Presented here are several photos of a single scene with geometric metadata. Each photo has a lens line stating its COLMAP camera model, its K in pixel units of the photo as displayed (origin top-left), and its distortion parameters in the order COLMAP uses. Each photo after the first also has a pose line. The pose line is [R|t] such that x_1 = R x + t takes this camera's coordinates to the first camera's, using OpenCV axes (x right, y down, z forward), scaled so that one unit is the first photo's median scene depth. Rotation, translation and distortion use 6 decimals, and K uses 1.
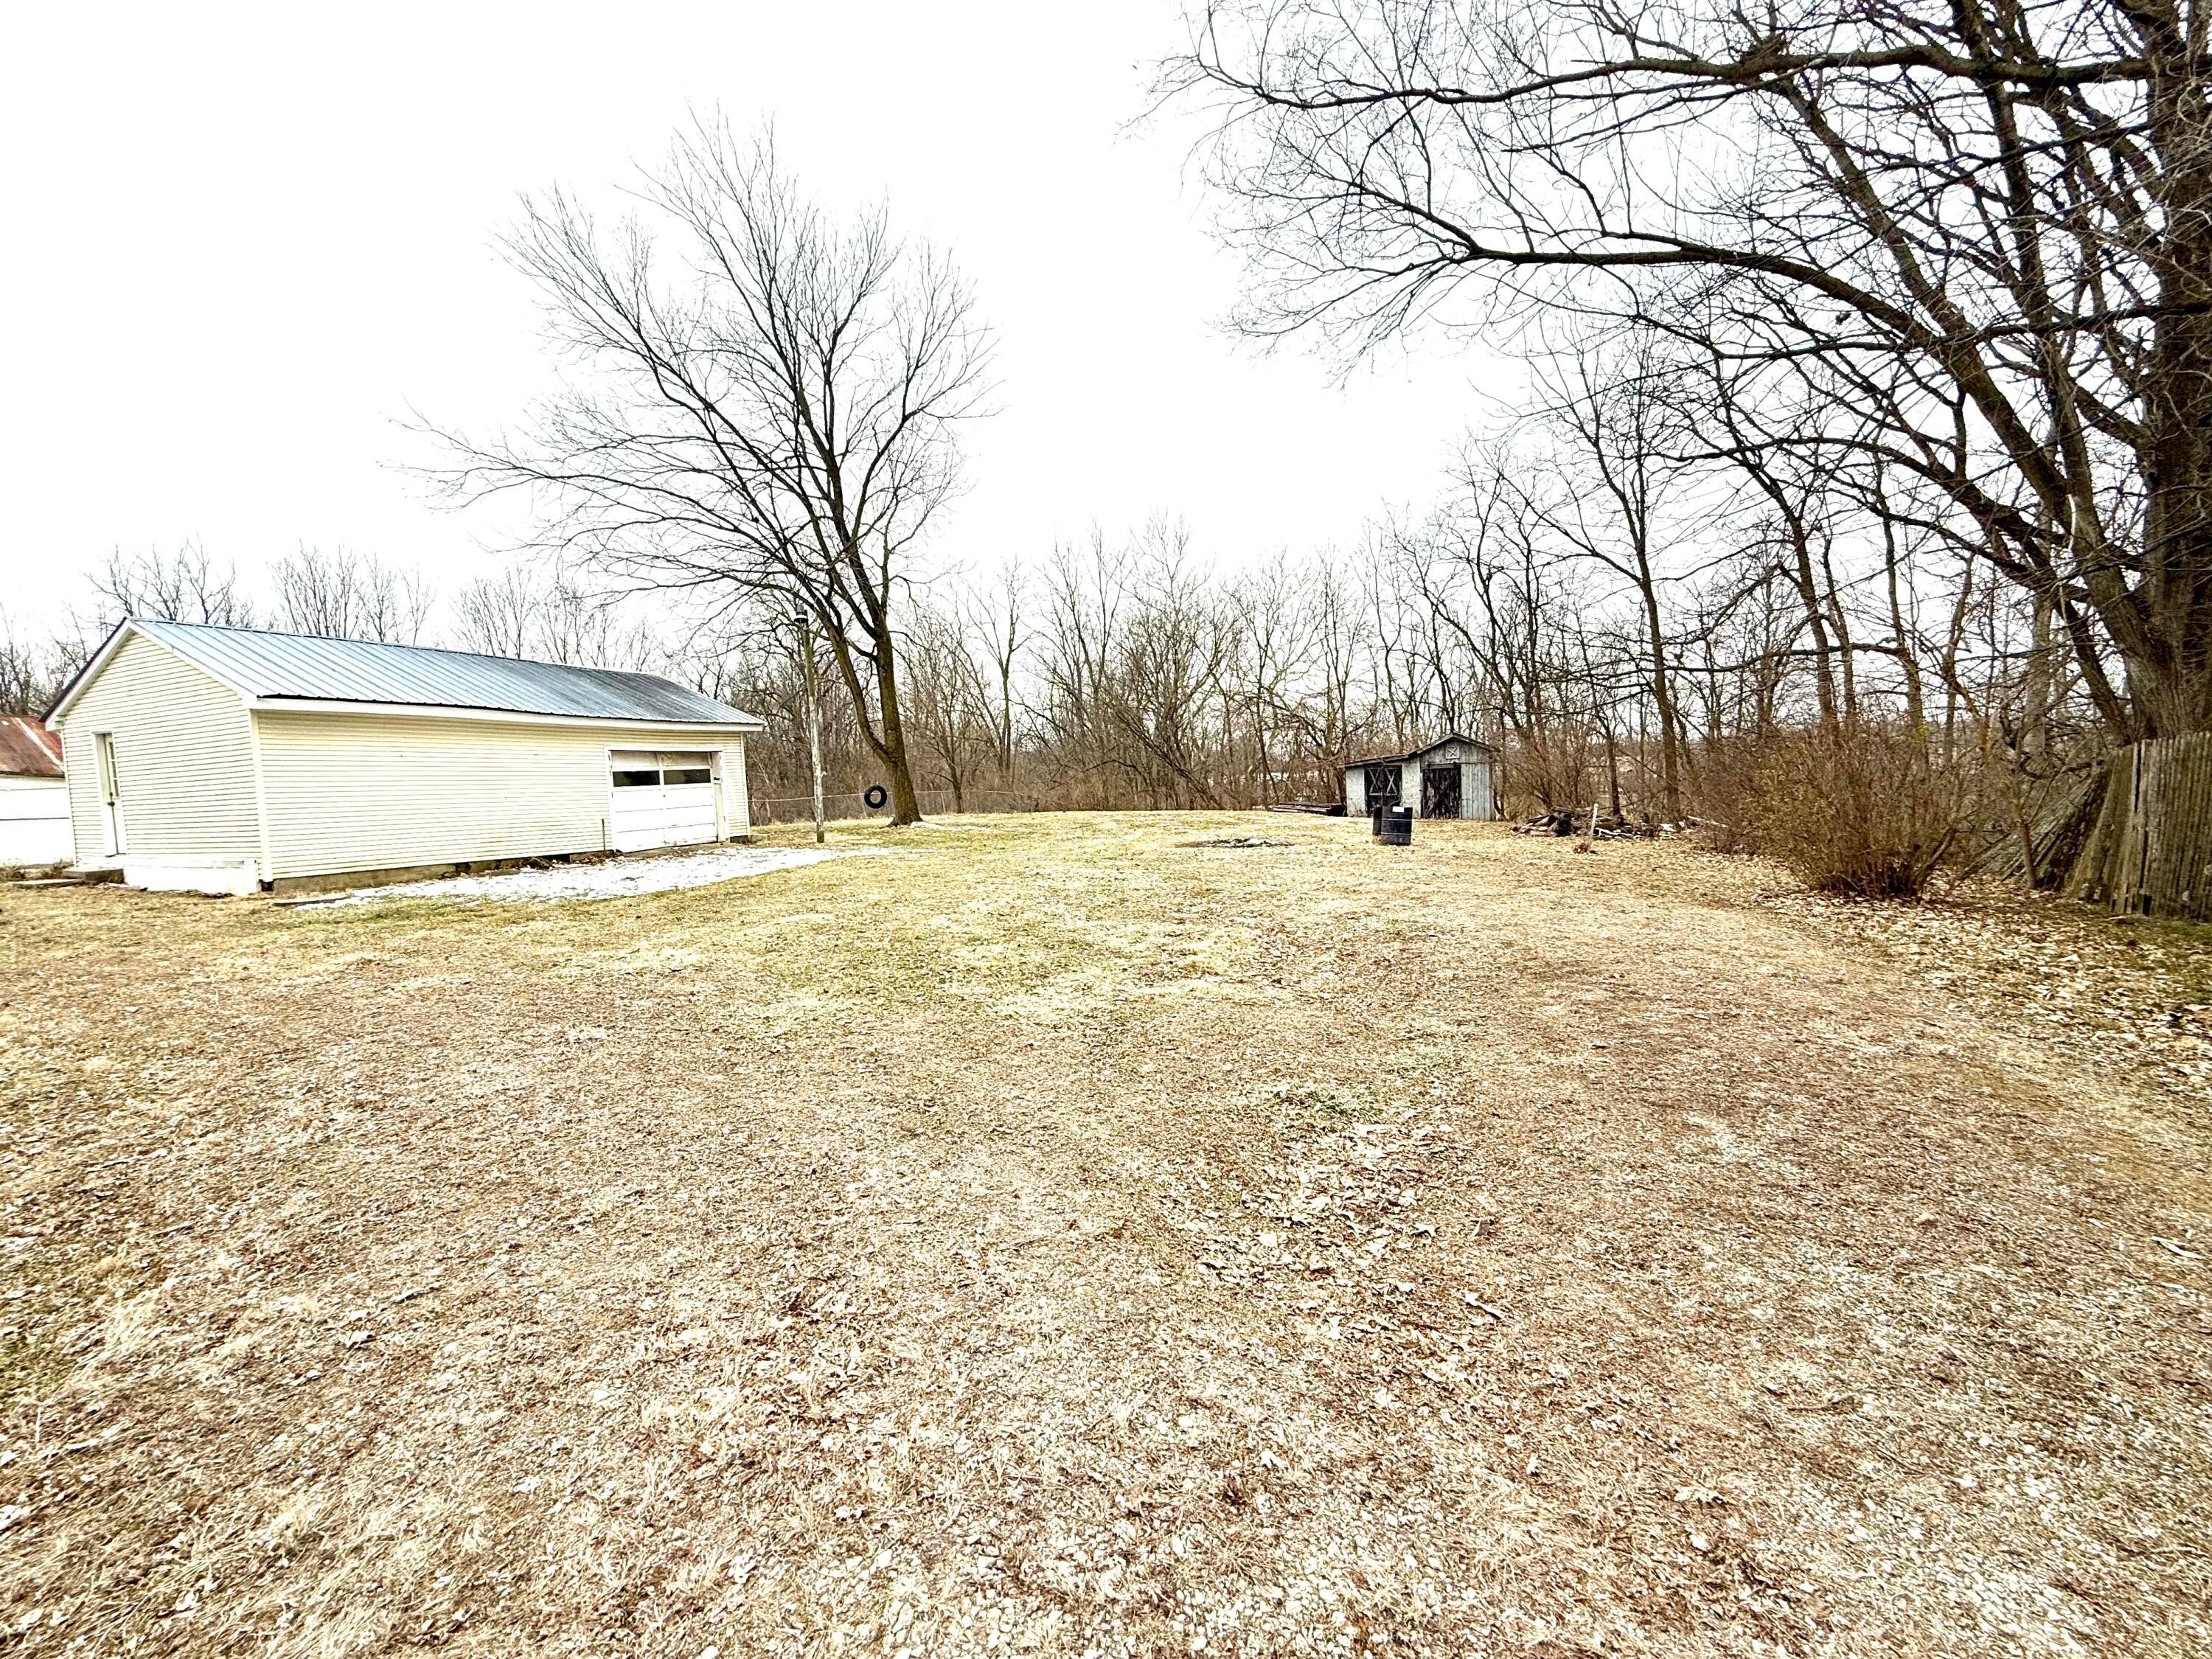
lens RADIAL K [[880.7, 0, 1101.1], [0, 880.7, 830.5], [0, 0, 1]] dist [-0.000523, -0.000247]
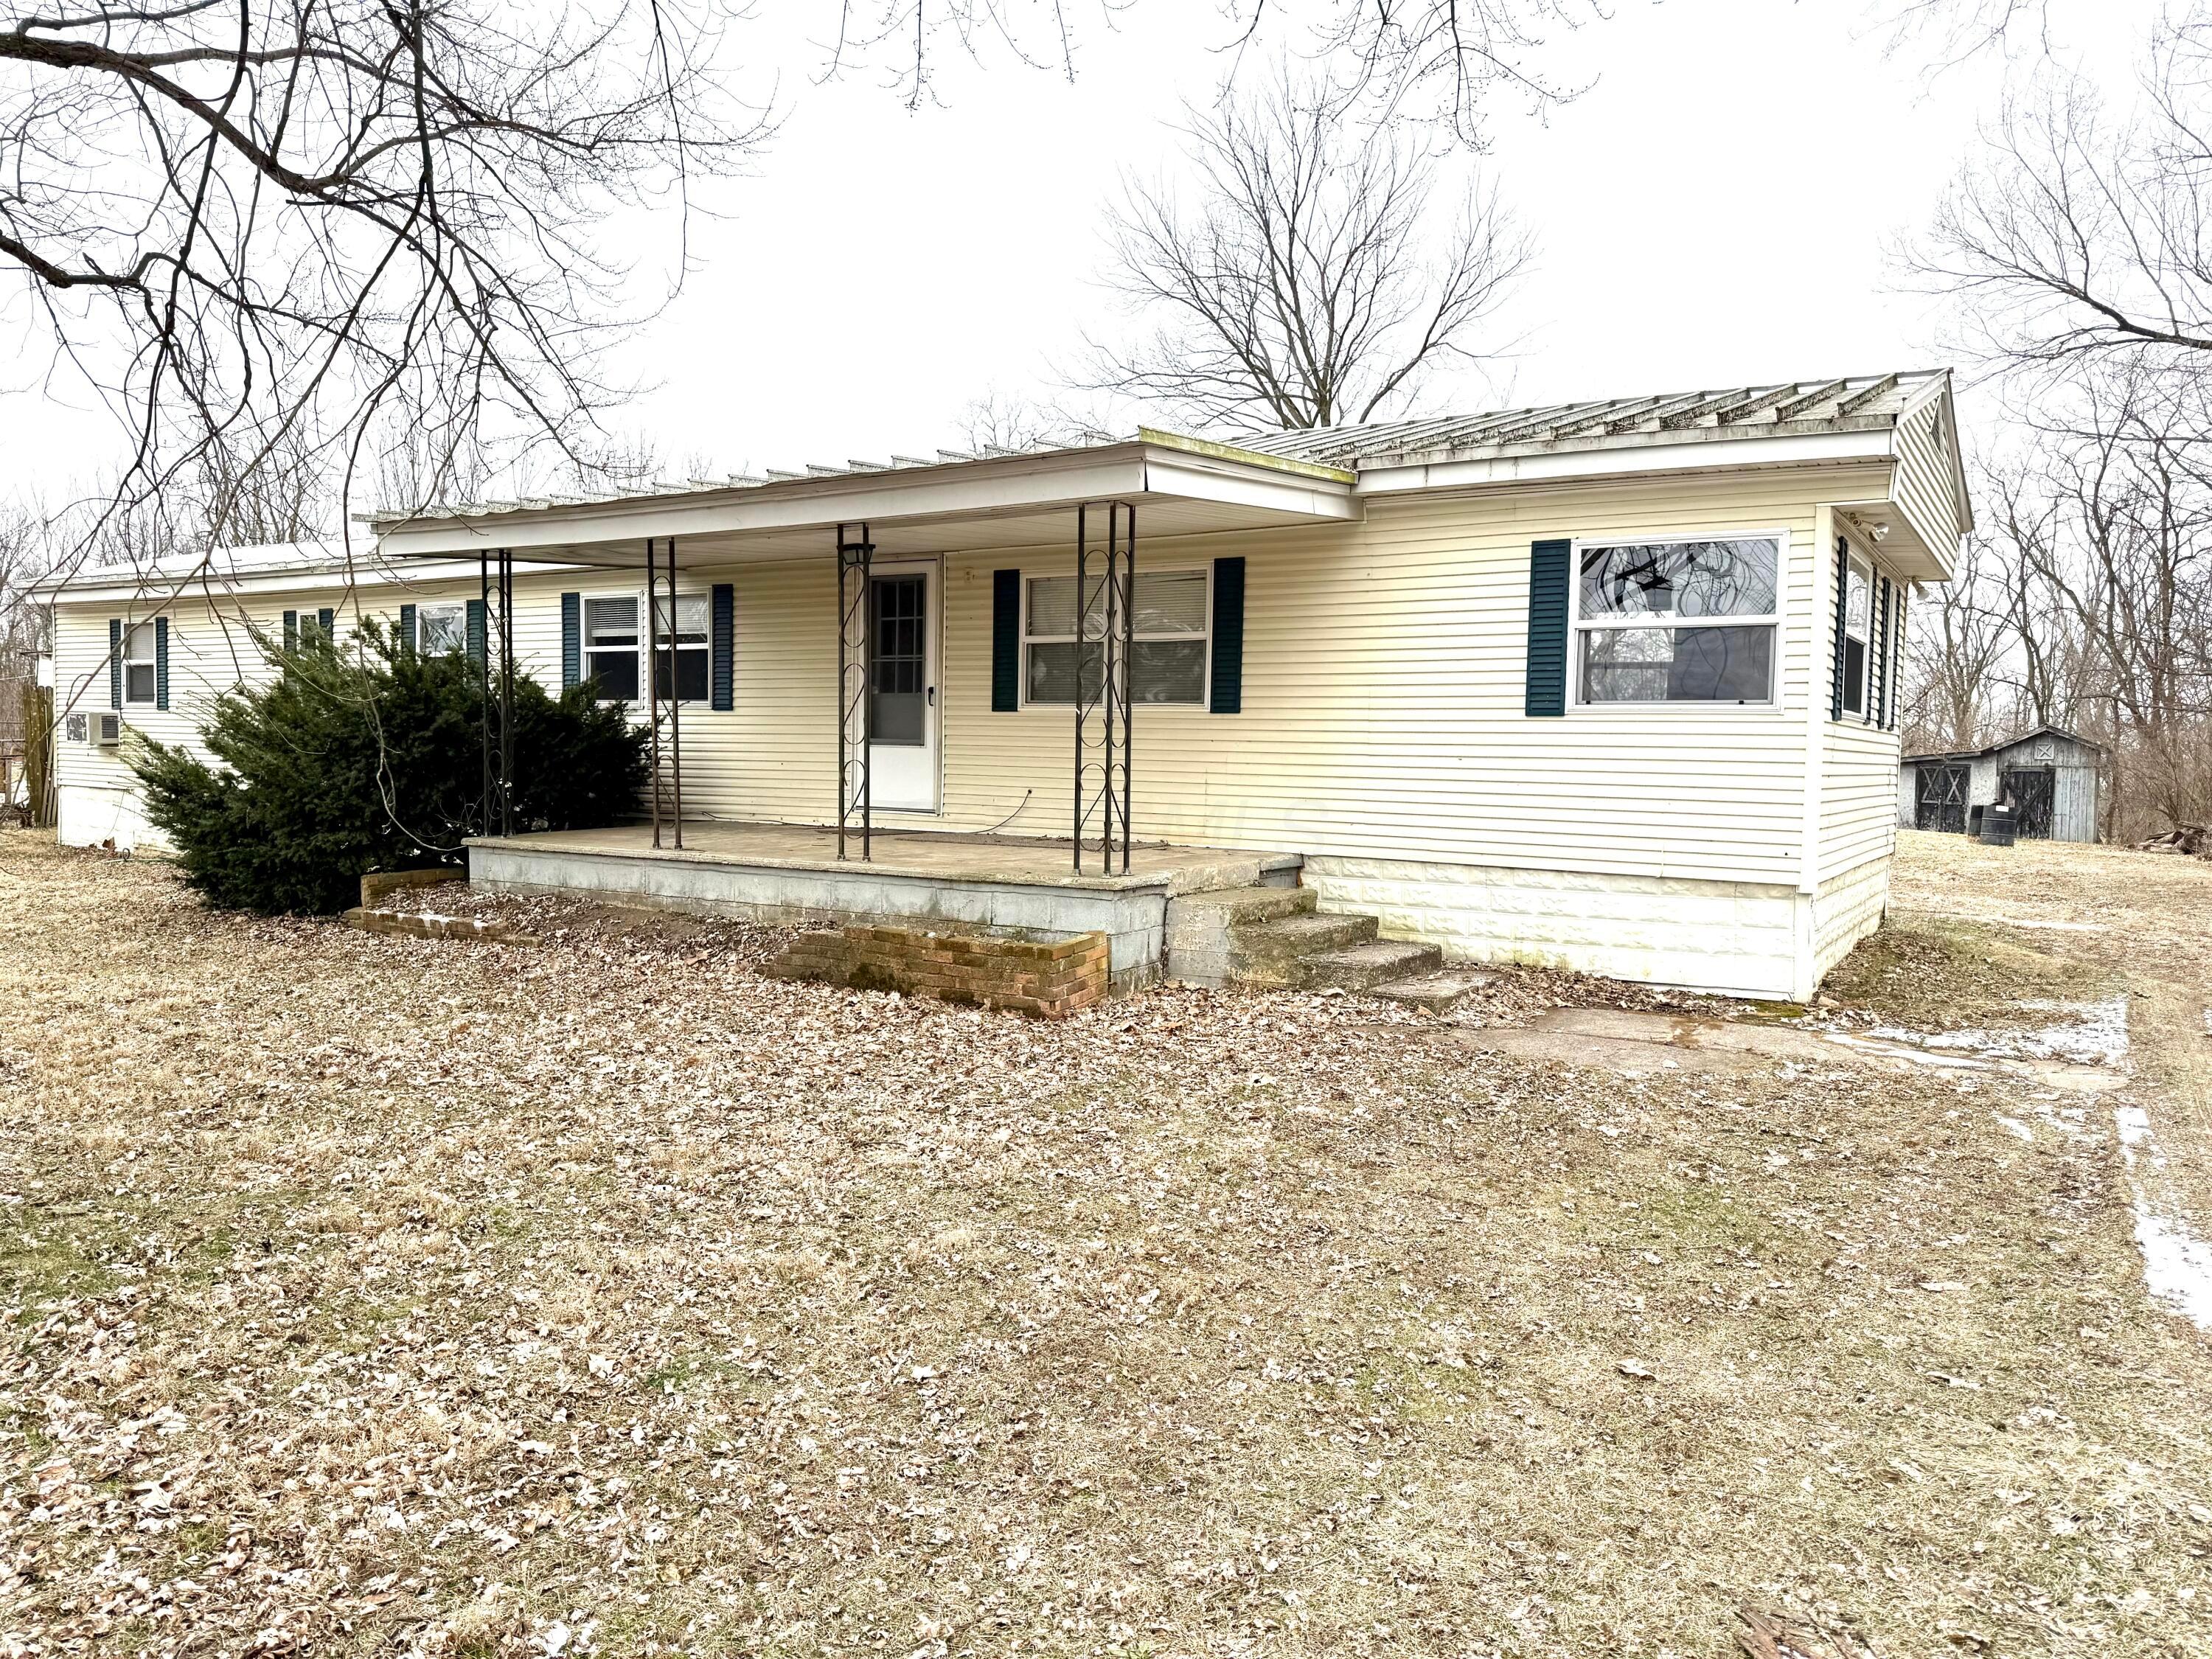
lens RADIAL K [[1570.0, 0, 1110.9], [0, 1570.0, 826.8], [0, 0, 1]] dist [-0.009446, -0.001223]
pose [[0.989336, 0.057949, -0.133624, -0.194681], [-0.059804, 0.998161, -0.009906, 0.034322], [0.132805, 0.017792, 0.990983, -0.401673]]
